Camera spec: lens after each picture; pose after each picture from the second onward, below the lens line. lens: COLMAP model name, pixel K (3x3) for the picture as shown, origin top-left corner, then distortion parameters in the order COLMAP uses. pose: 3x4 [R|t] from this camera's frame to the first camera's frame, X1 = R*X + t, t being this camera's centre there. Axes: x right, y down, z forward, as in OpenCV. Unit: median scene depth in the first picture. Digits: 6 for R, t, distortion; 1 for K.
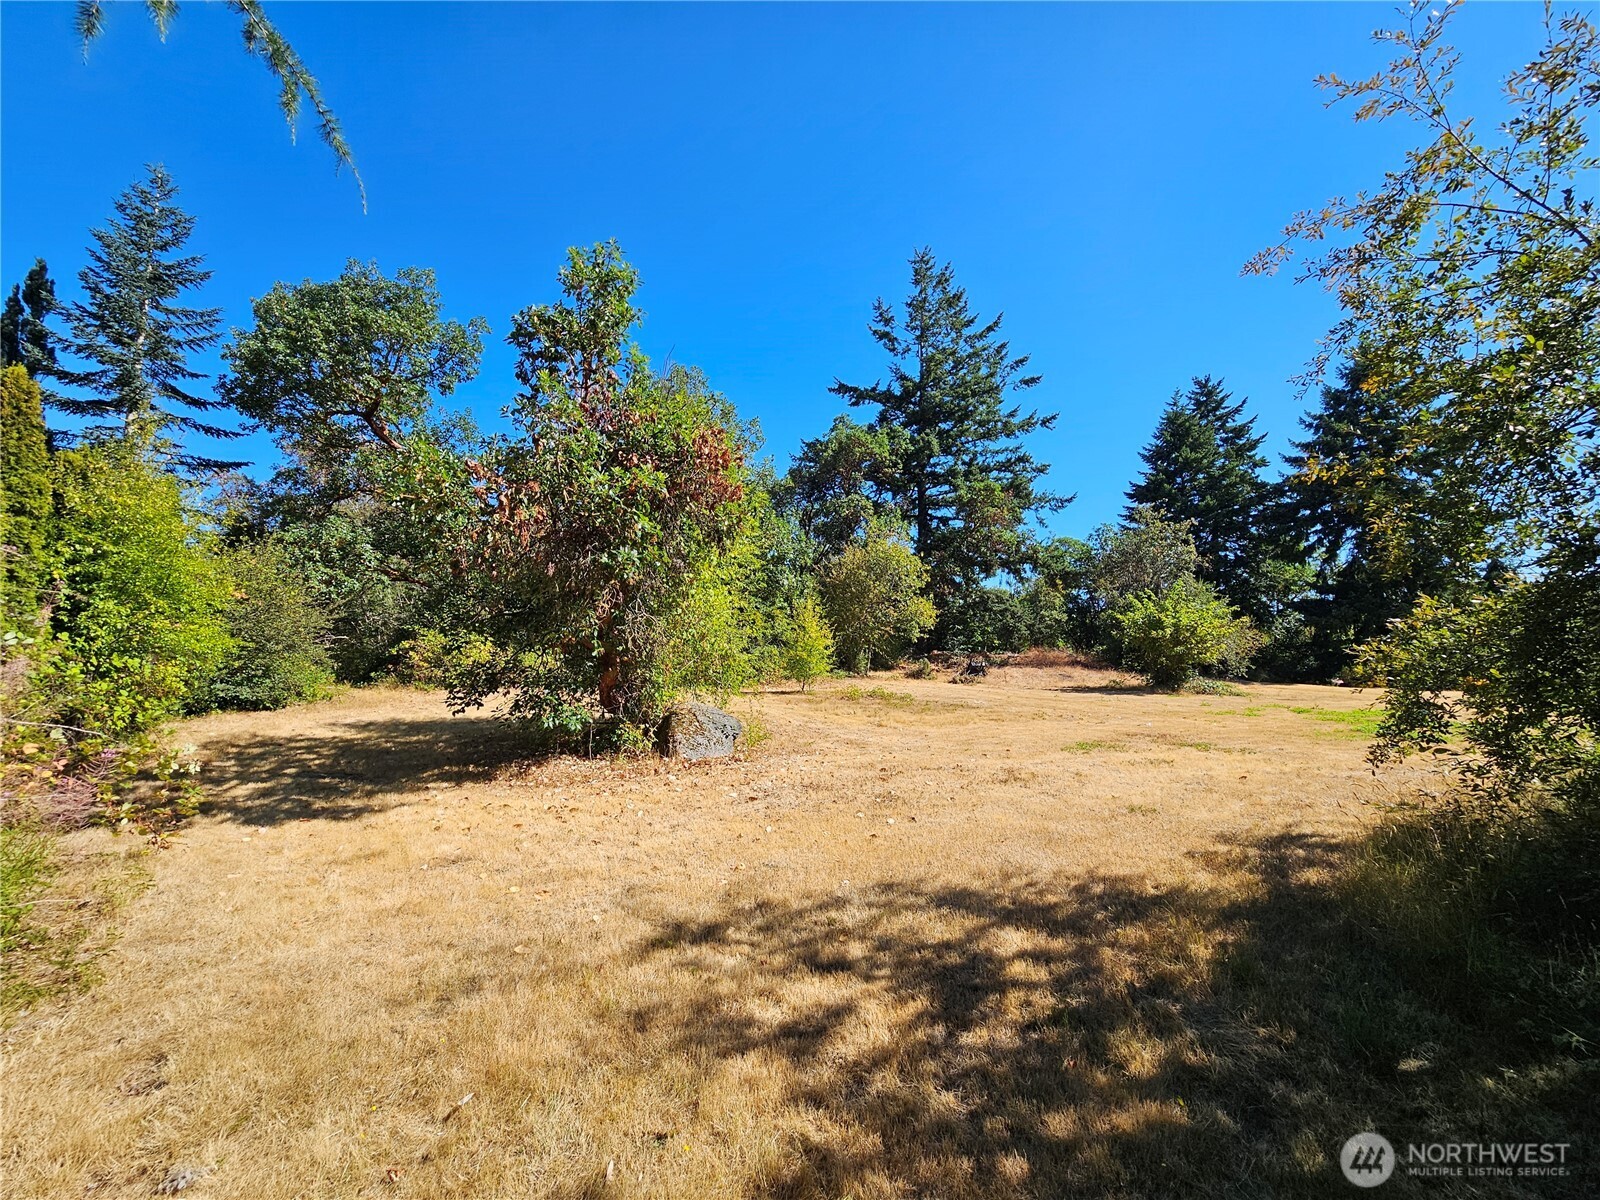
lens RADIAL K [[652.8, 0, 802.1], [0, 652.8, 592.6], [0, 0, 1]] dist [-0.000583, -0.000088]
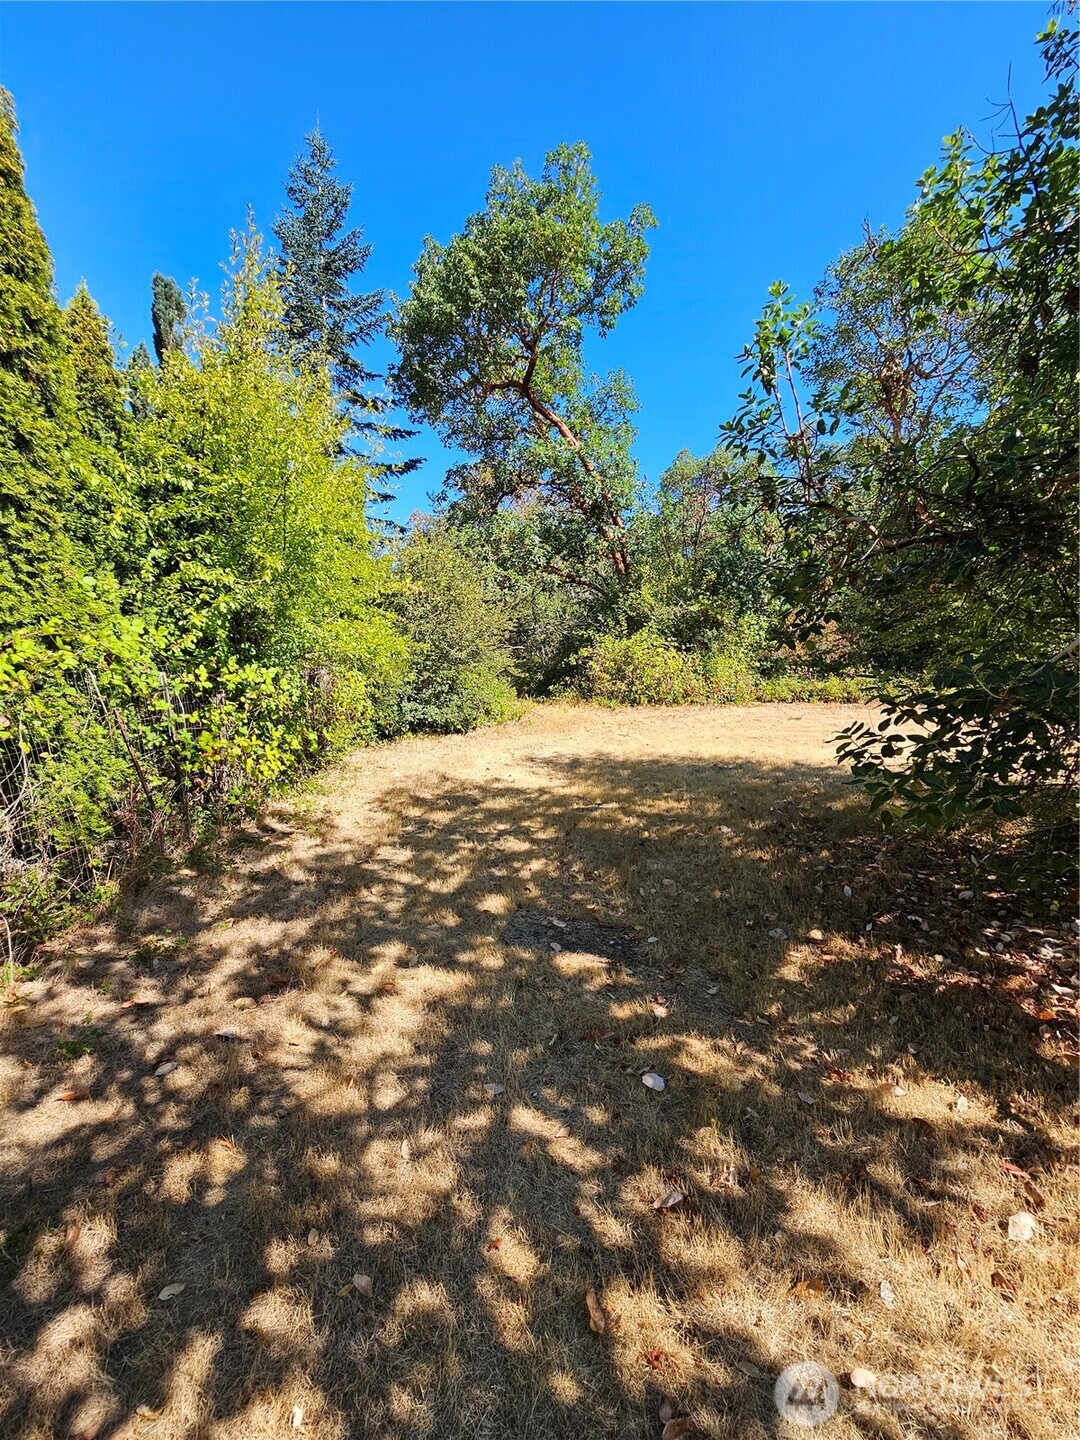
lens RADIAL K [[587.5, 0, 540.7], [0, 587.5, 721.6], [0, 0, 1]] dist [-0.000583, -0.000088]
pose [[0.850390, 0.031167, -0.525228, -0.310902], [0.066759, 0.983785, 0.166466, 0.045356], [0.521900, -0.176625, 0.834520, 0.397146]]
